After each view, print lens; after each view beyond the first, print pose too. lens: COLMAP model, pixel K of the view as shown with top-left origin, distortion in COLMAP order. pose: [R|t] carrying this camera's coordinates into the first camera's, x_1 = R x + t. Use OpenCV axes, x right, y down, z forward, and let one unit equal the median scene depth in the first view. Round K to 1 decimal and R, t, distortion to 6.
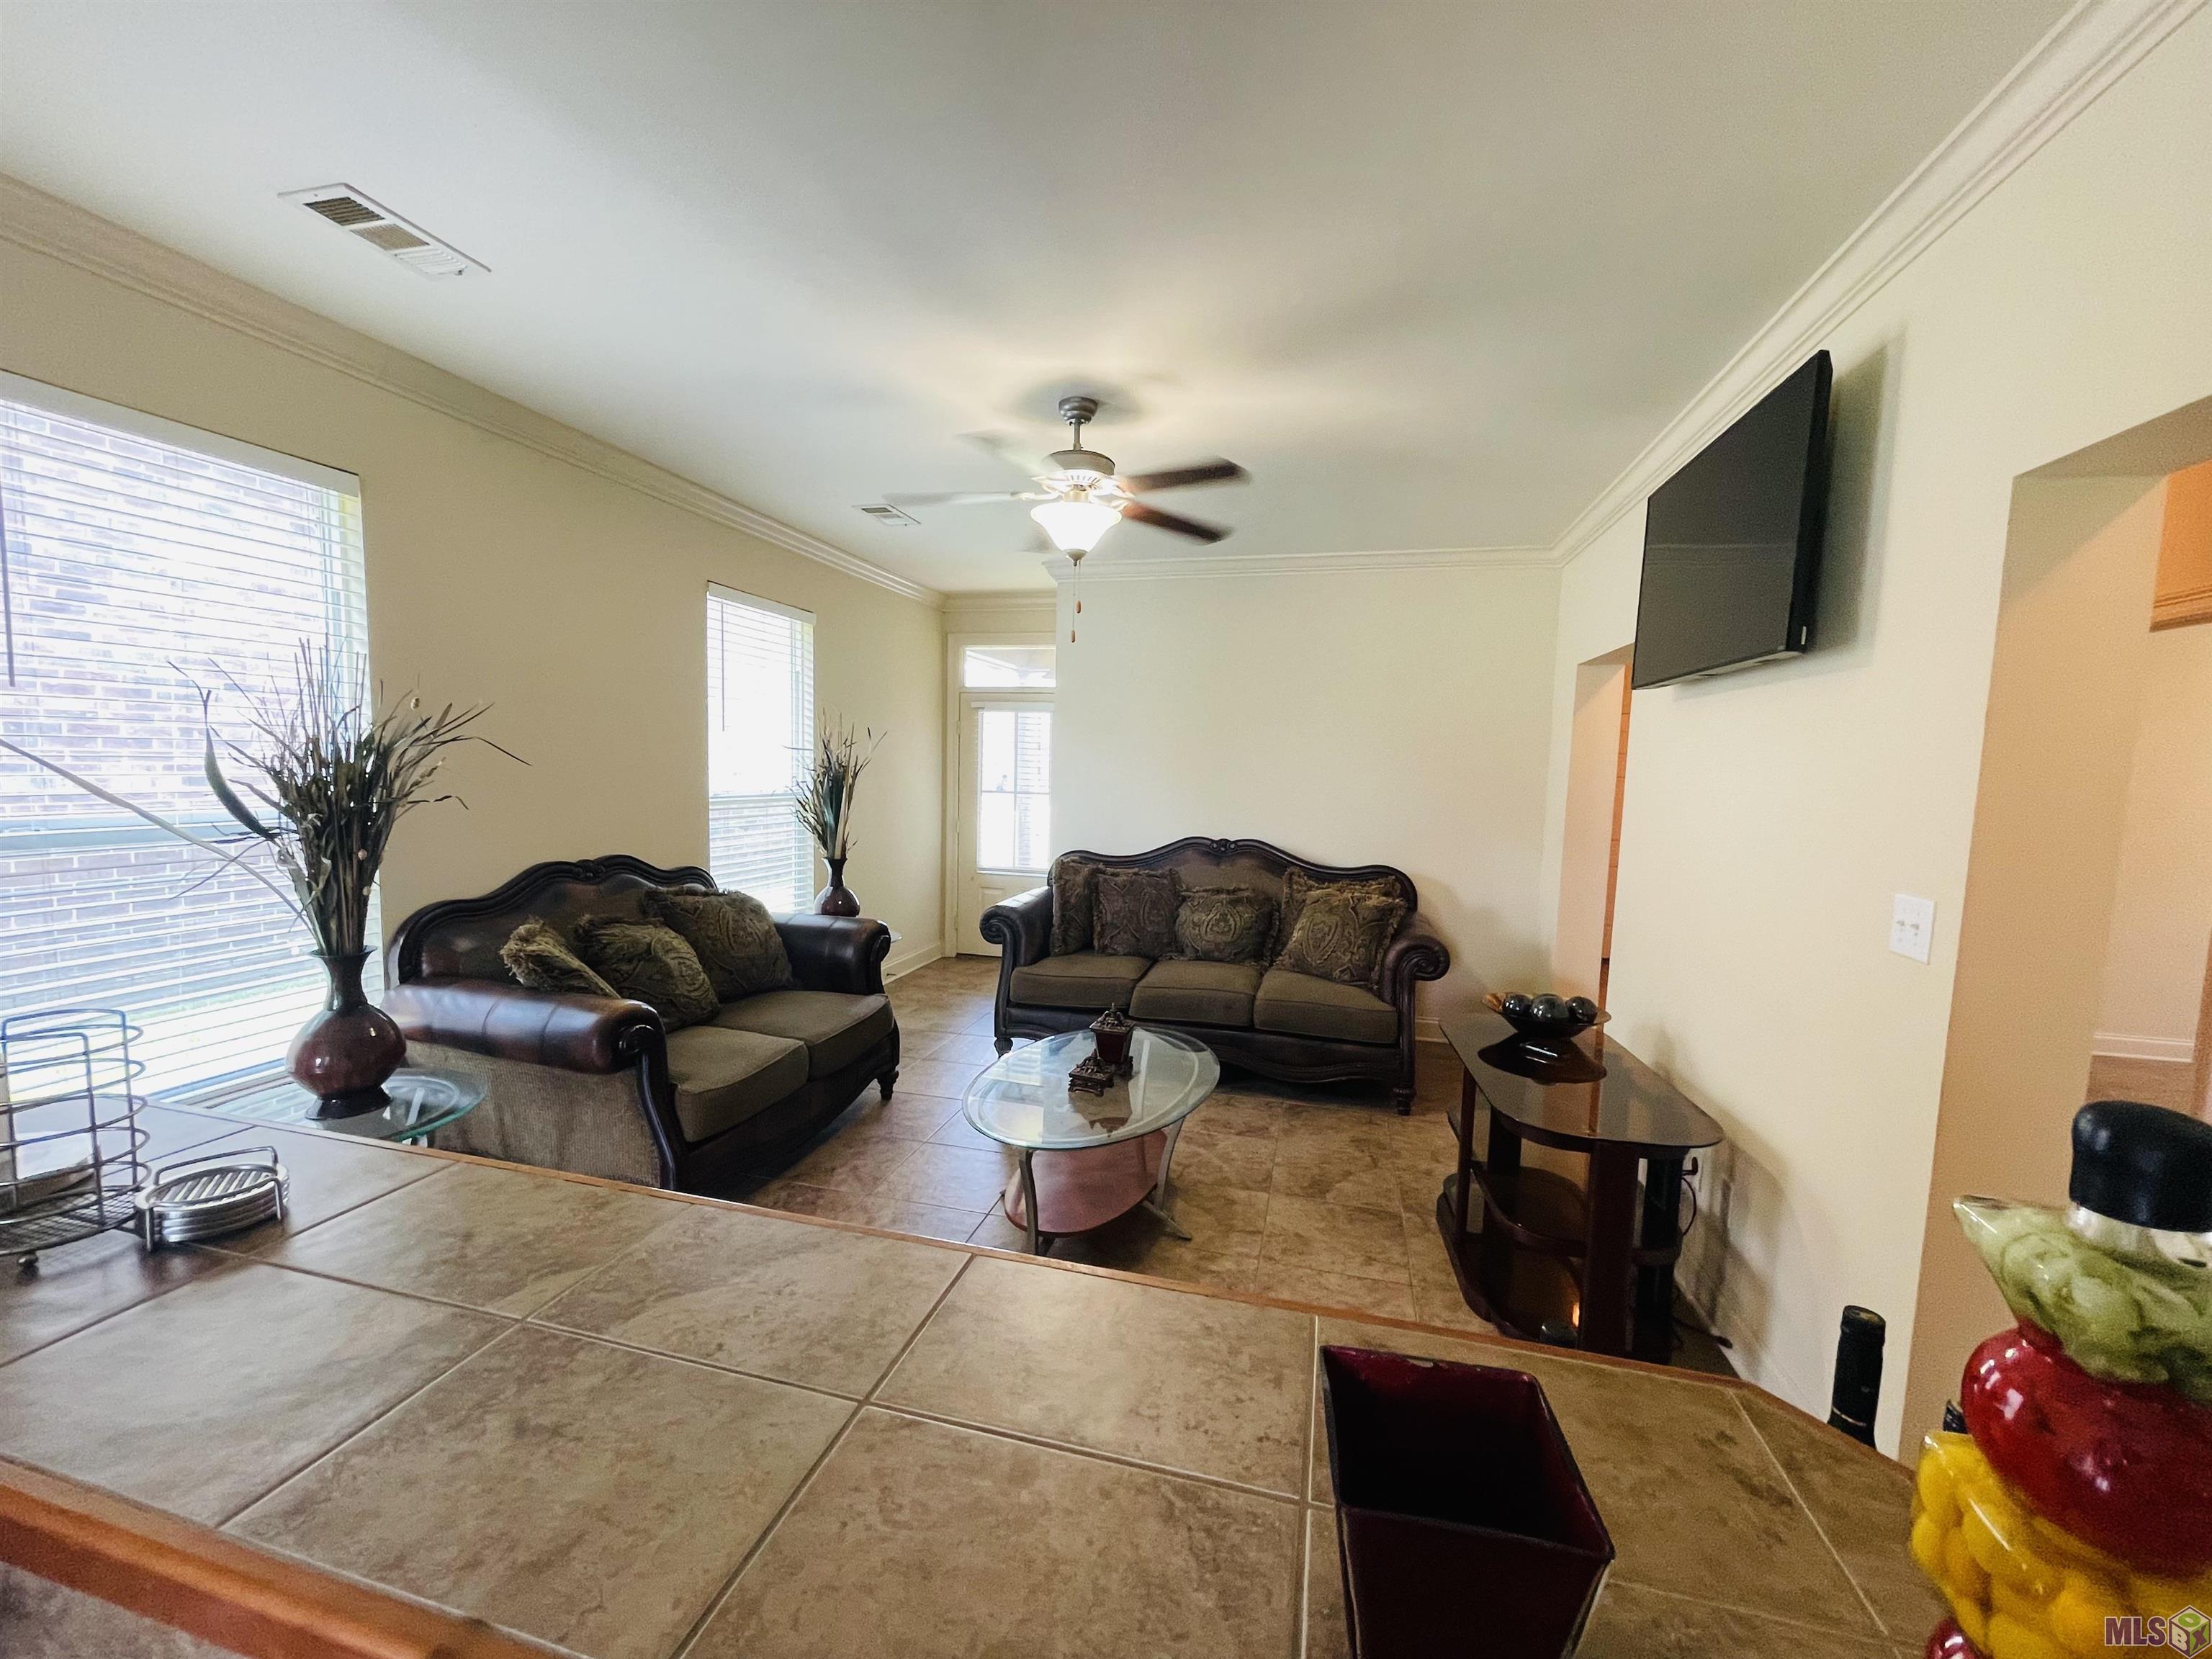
lens RADIAL K [[892.8, 0, 1083.8], [0, 892.8, 843.0], [0, 0, 1]] dist [0.011276, -0.000123]
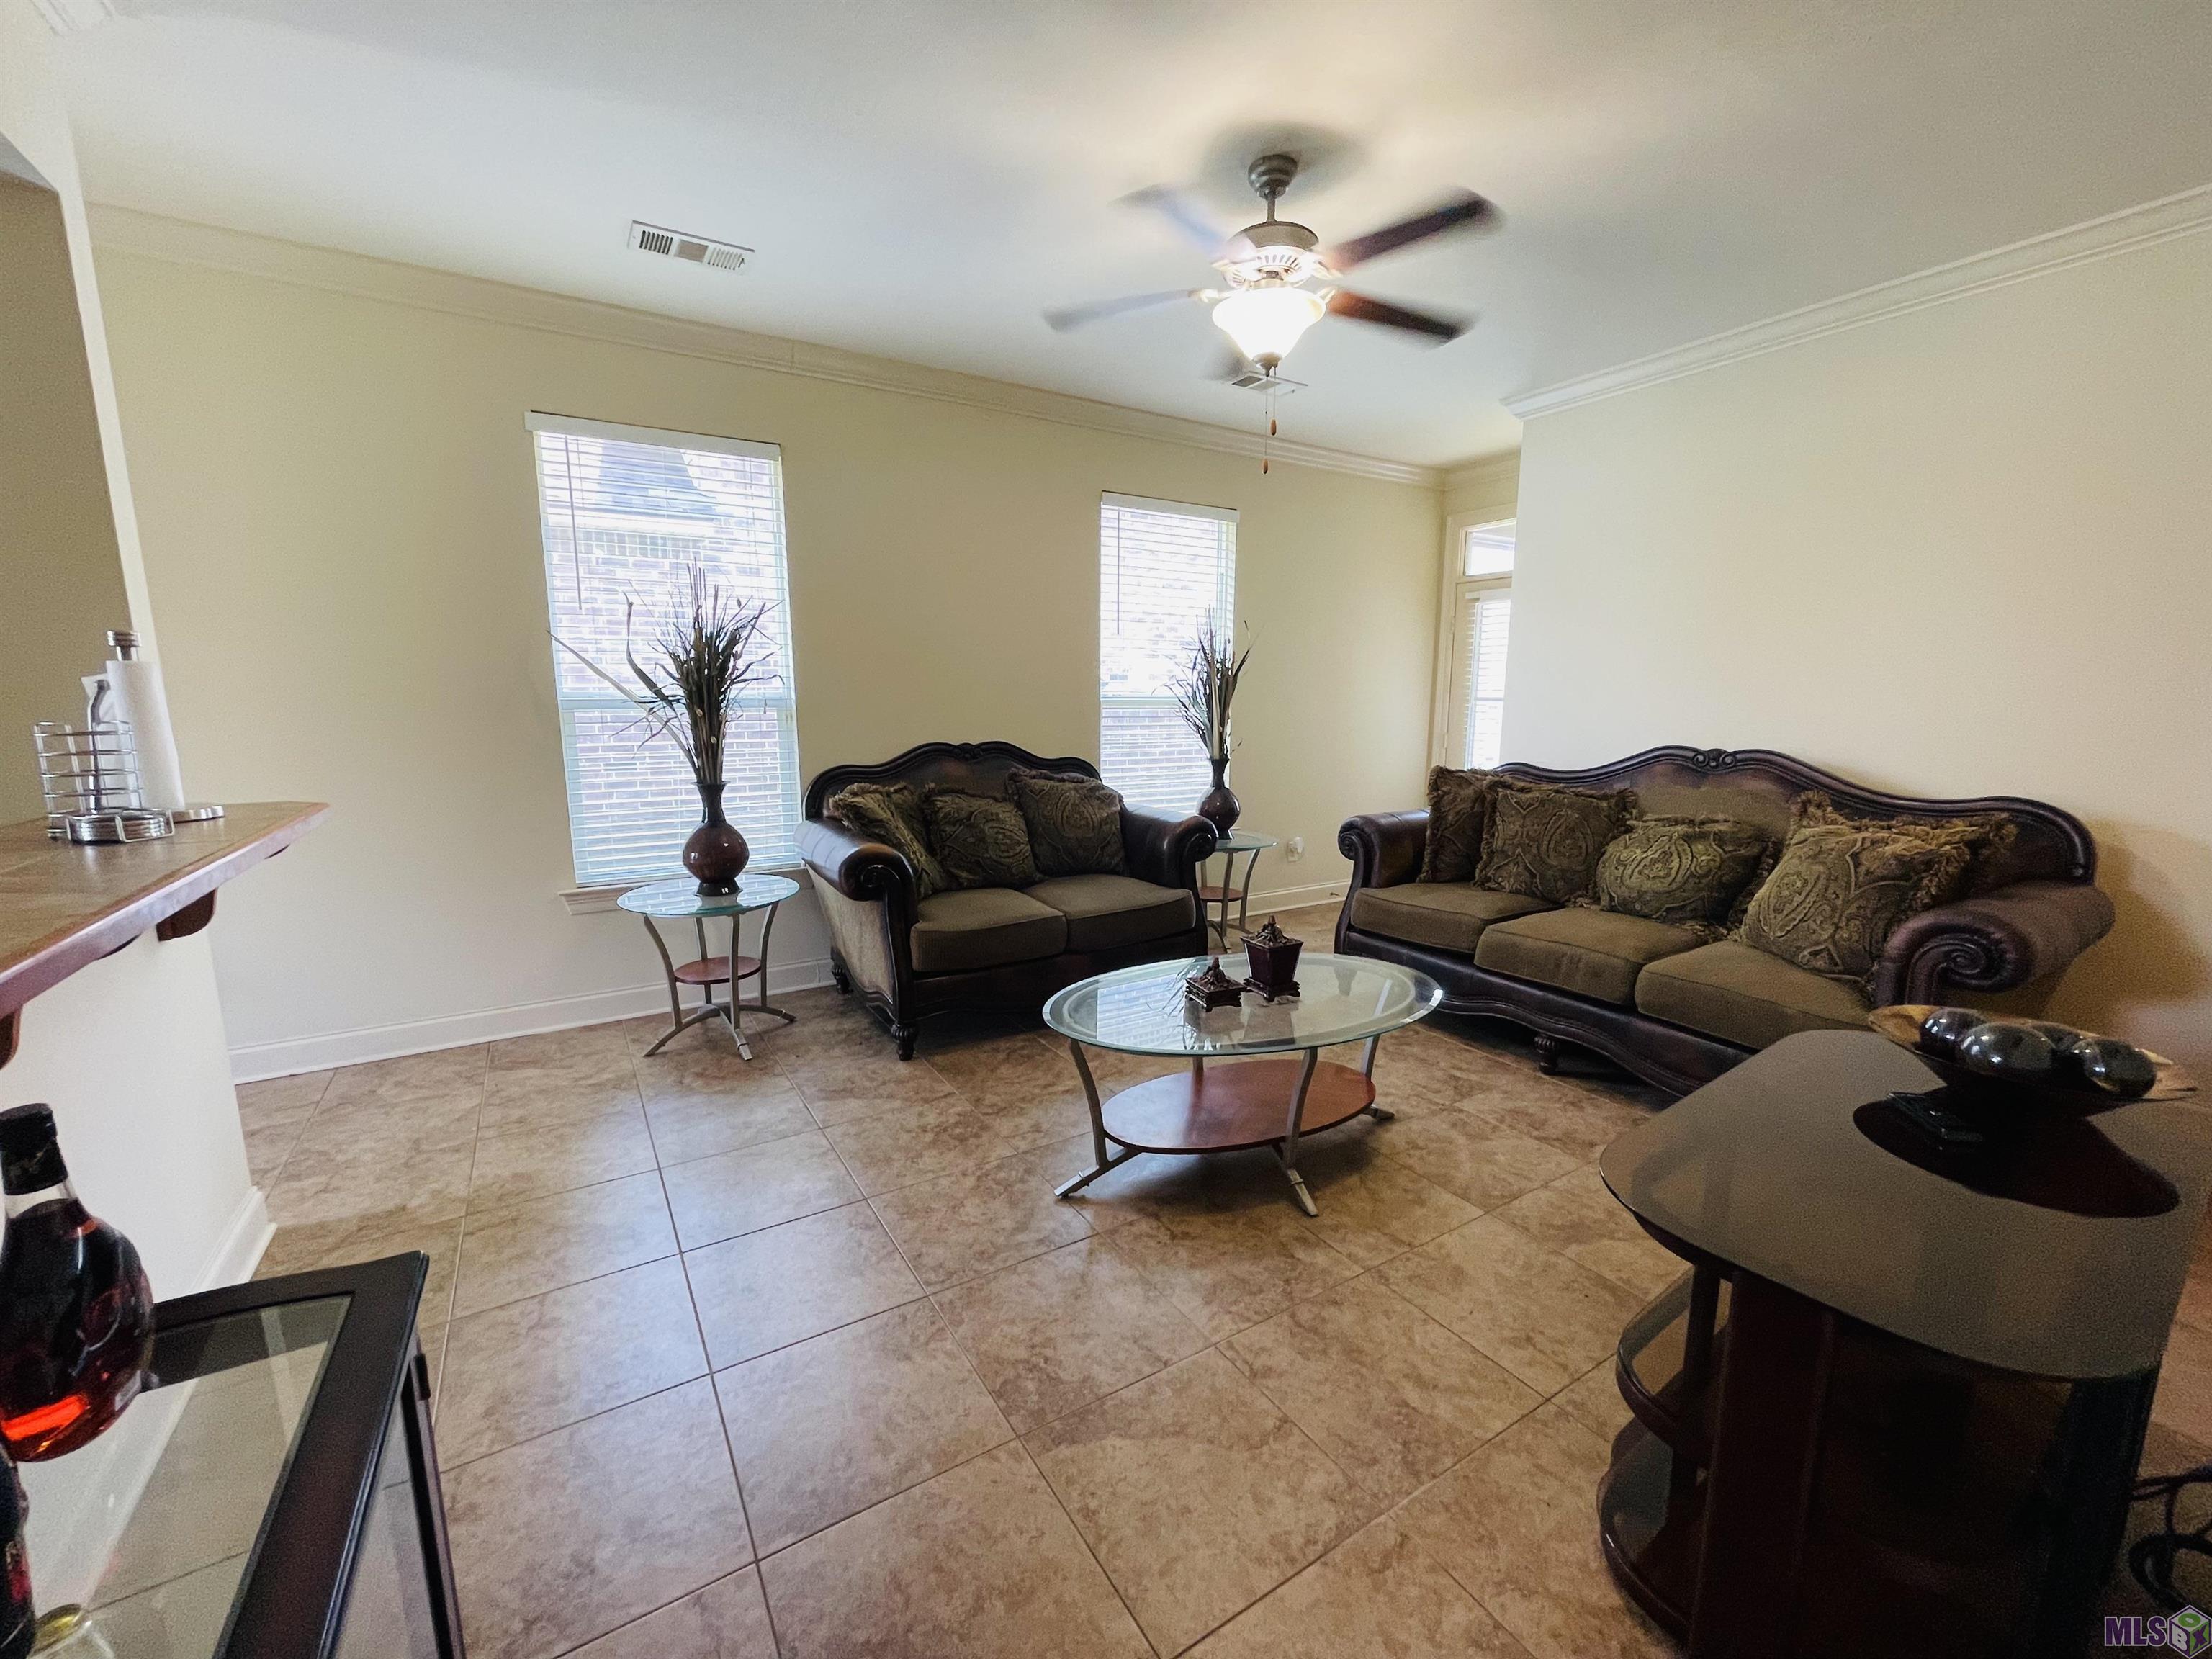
lens RADIAL K [[892.8, 0, 1106.8], [0, 892.8, 835.3], [0, 0, 1]] dist [0.011276, -0.000123]
pose [[0.734972, 0.084855, -0.672767, 0.334927], [-0.045527, 0.996076, 0.075897, 0.035729], [0.676567, -0.025154, 0.735951, 0.202720]]
